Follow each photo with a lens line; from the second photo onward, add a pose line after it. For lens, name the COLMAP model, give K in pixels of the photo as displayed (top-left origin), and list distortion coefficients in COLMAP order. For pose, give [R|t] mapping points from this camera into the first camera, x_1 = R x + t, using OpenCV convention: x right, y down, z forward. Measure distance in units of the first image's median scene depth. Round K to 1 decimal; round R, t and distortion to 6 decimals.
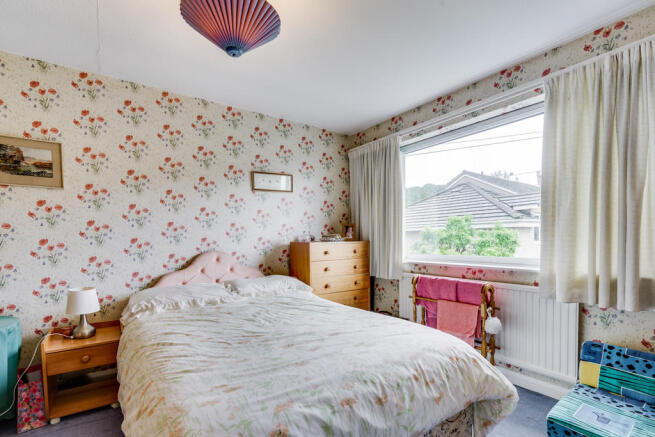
lens RADIAL K [[302.5, 0, 314.5], [0, 302.5, 251.5], [0, 0, 1]] dist [-0.002831, 0.000549]
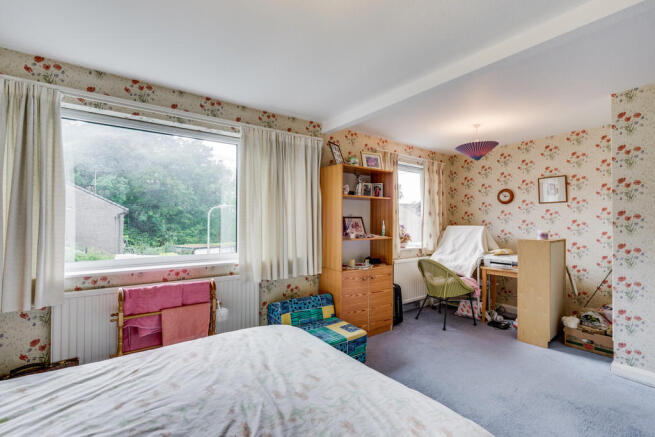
lens RADIAL K [[302.5, 0, 326.8], [0, 302.5, 214.9], [0, 0, 1]] dist [-0.002831, 0.000549]
pose [[-0.035164, 0.030822, 0.998906, -0.557161], [0.039060, 0.998803, -0.029443, -0.084816], [-0.998618, 0.037982, -0.036326, 0.585813]]
